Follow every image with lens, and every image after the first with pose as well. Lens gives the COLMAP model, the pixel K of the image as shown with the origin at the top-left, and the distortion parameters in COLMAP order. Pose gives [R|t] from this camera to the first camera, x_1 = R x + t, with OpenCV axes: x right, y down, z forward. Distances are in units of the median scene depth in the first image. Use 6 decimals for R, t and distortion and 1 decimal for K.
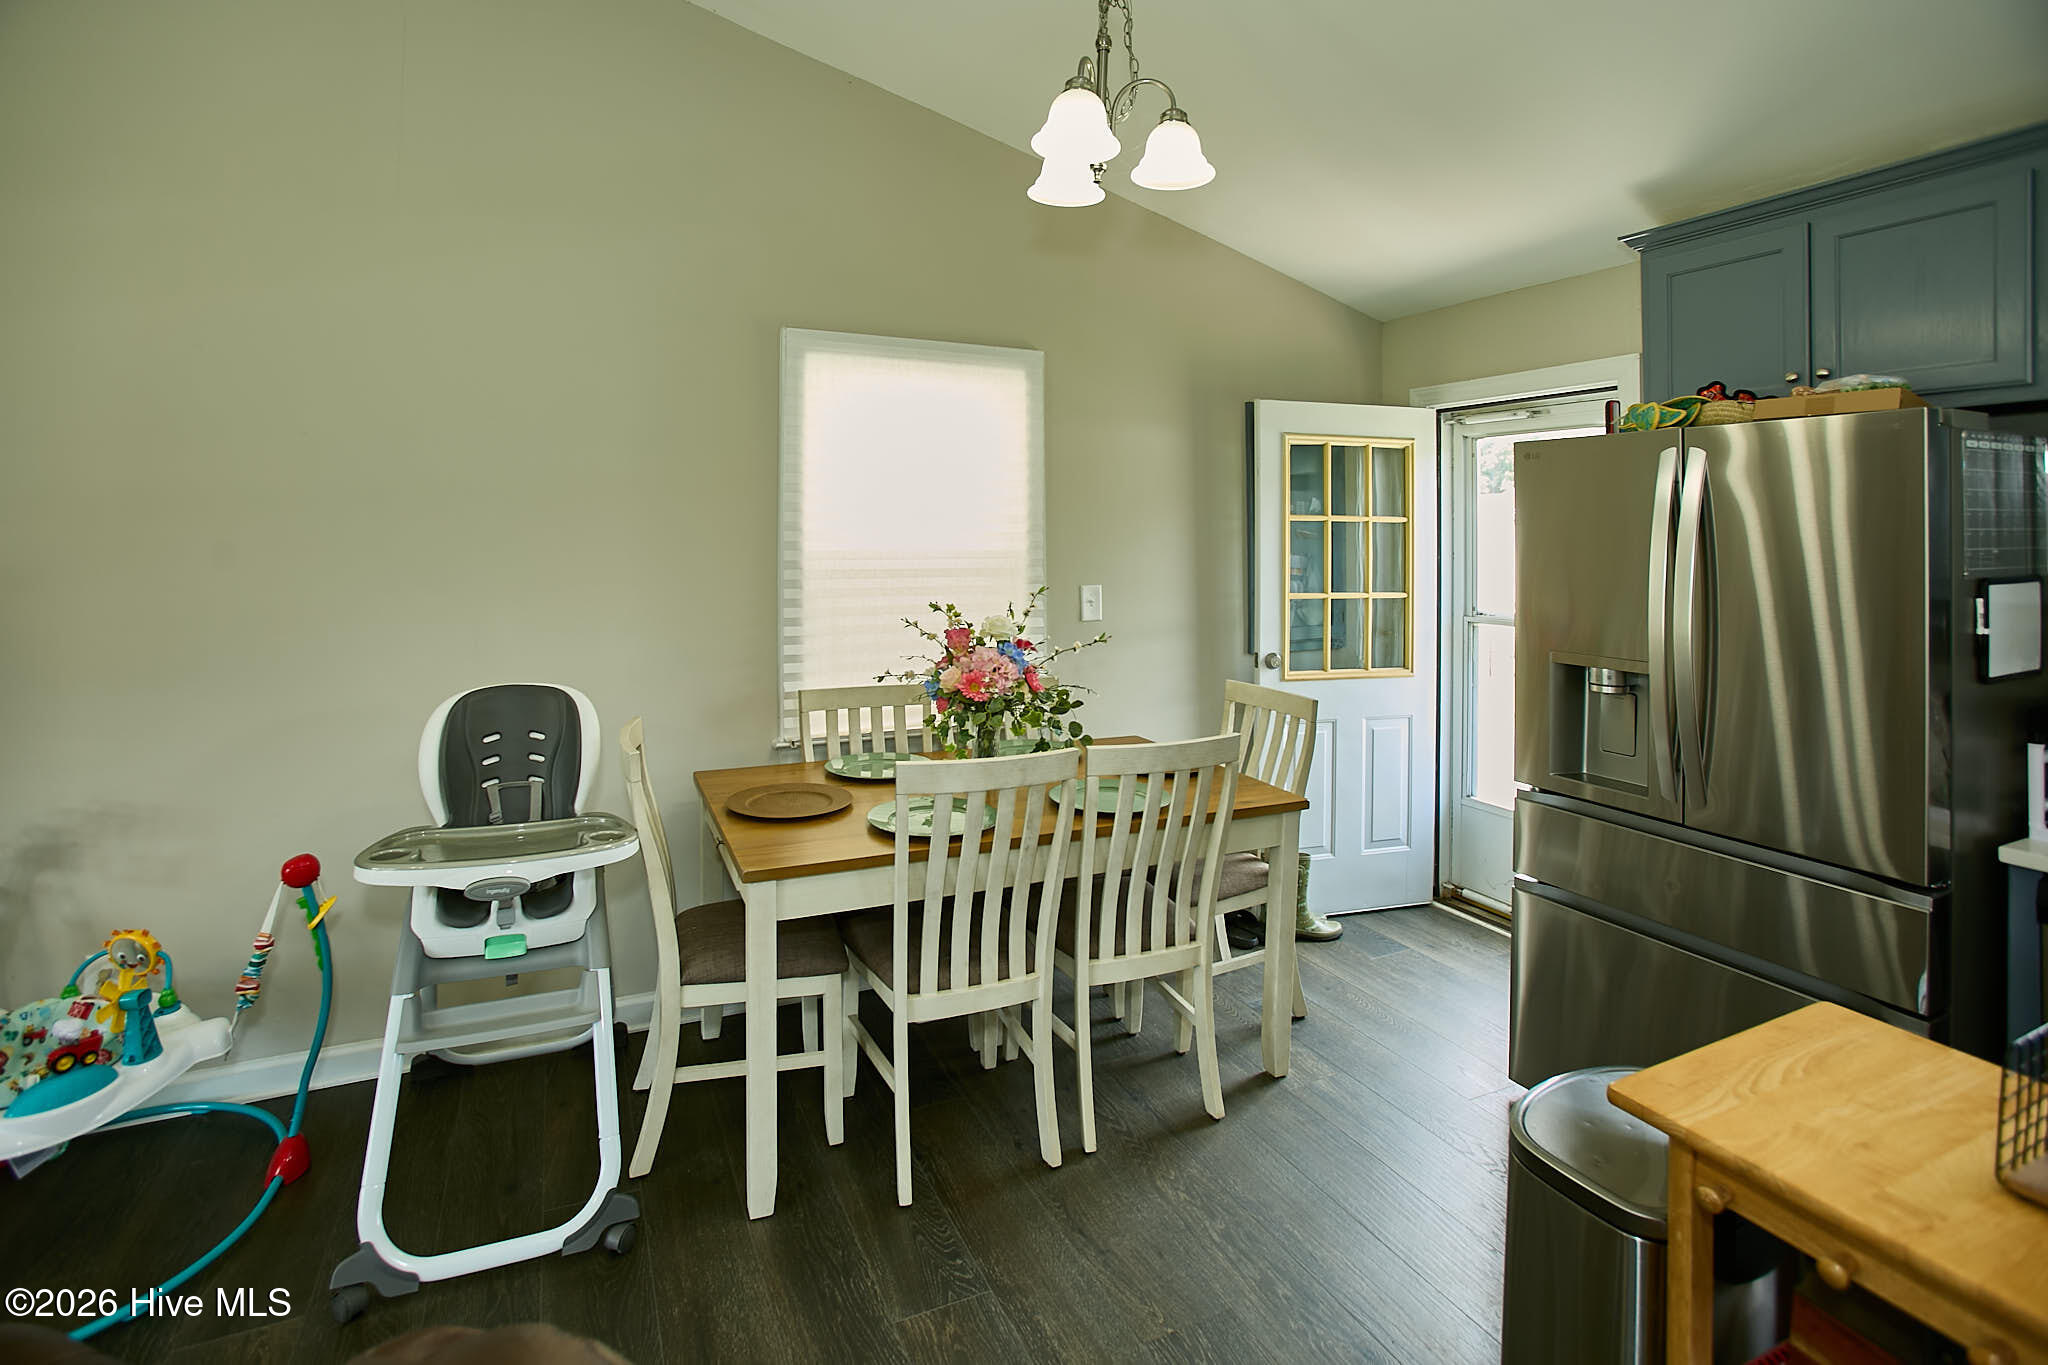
lens RADIAL K [[971.0, 0, 1017.8], [0, 971.0, 536.6], [0, 0, 1]] dist [-0.050095, 0.000383]
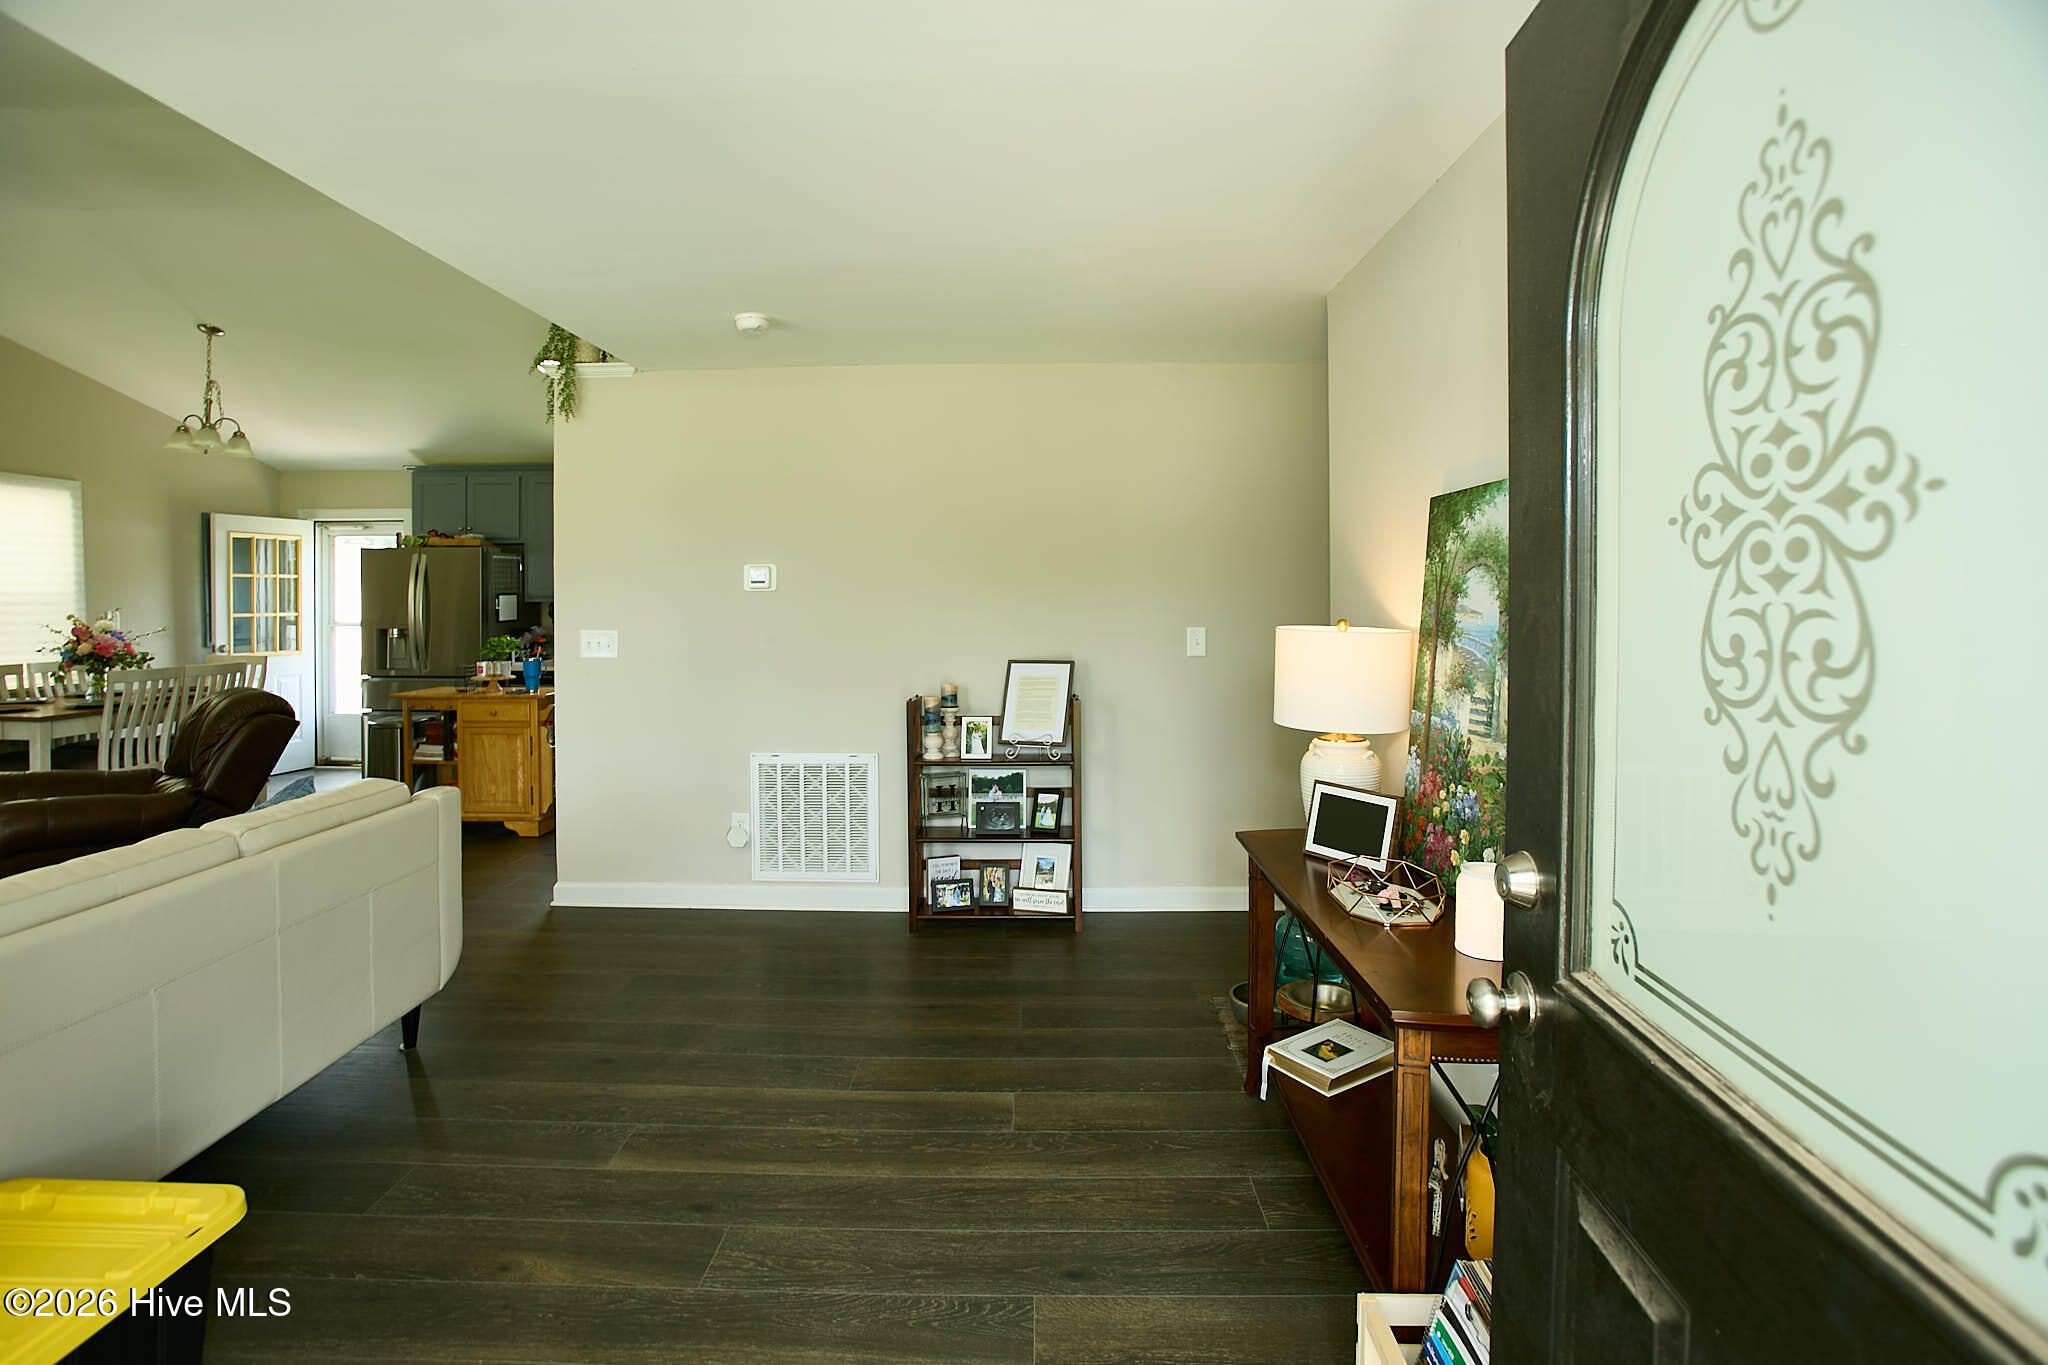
lens RADIAL K [[982.1, 0, 1027.2], [0, 982.1, 579.5], [0, 0, 1]] dist [-0.052627, 0.024927]
pose [[0.445743, 0.005782, 0.895142, -0.871655], [0.005020, 0.999947, -0.008959, 0.017773], [-0.895147, 0.008487, 0.445691, -1.535939]]
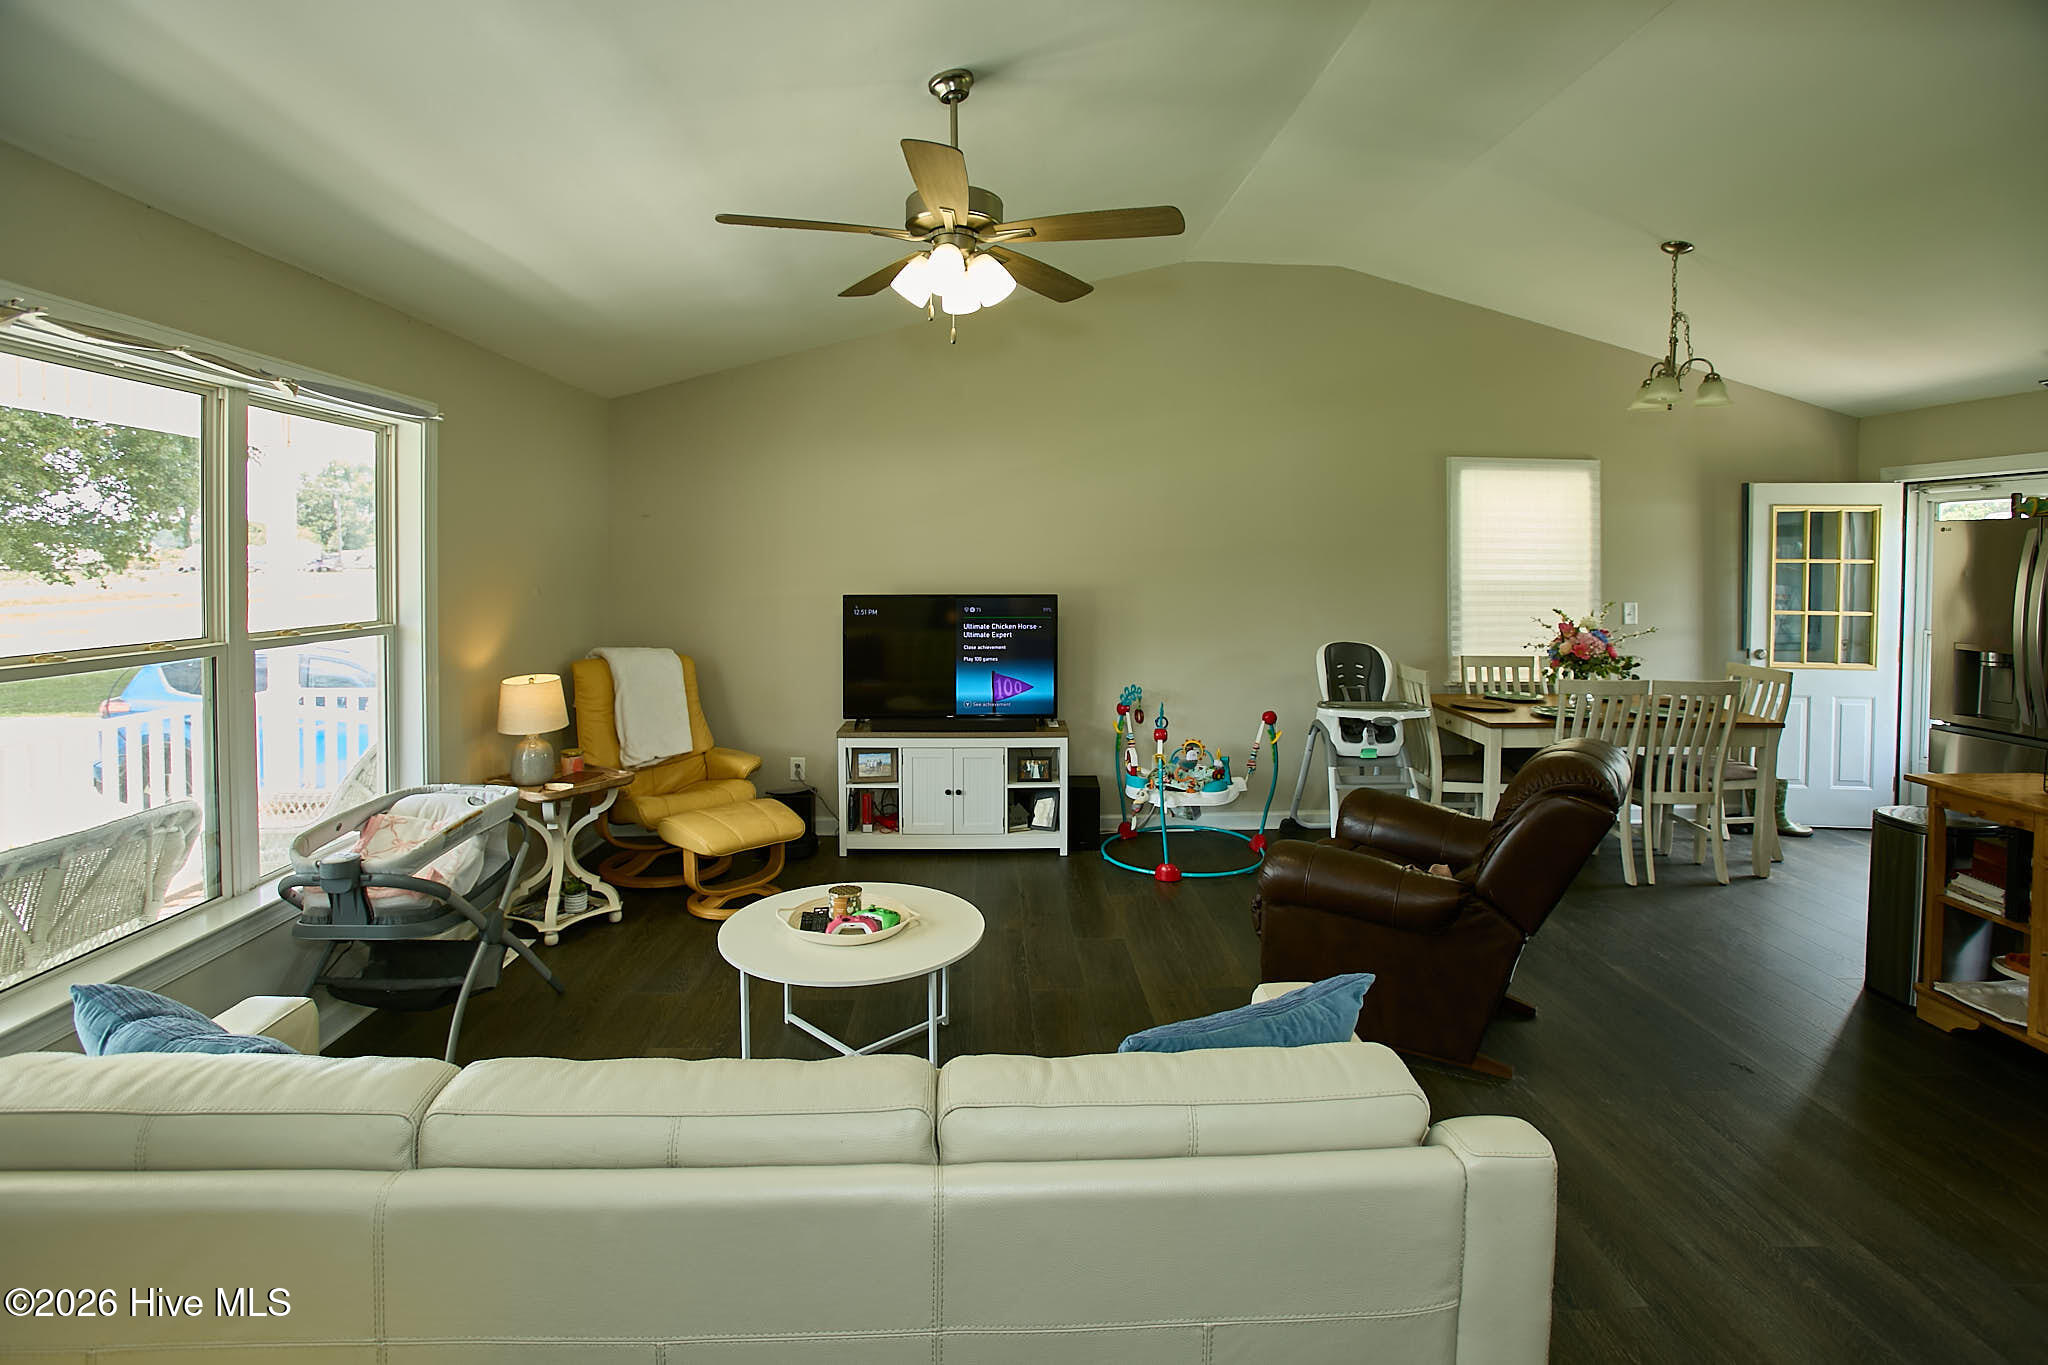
lens RADIAL K [[982.1, 0, 1027.2], [0, 982.1, 579.5], [0, 0, 1]] dist [-0.052627, 0.024927]
pose [[0.925085, 0.009356, -0.379646, -0.277934], [-0.000657, 0.999734, 0.023036, -0.028418], [0.379760, -0.021061, 0.924845, -0.999631]]
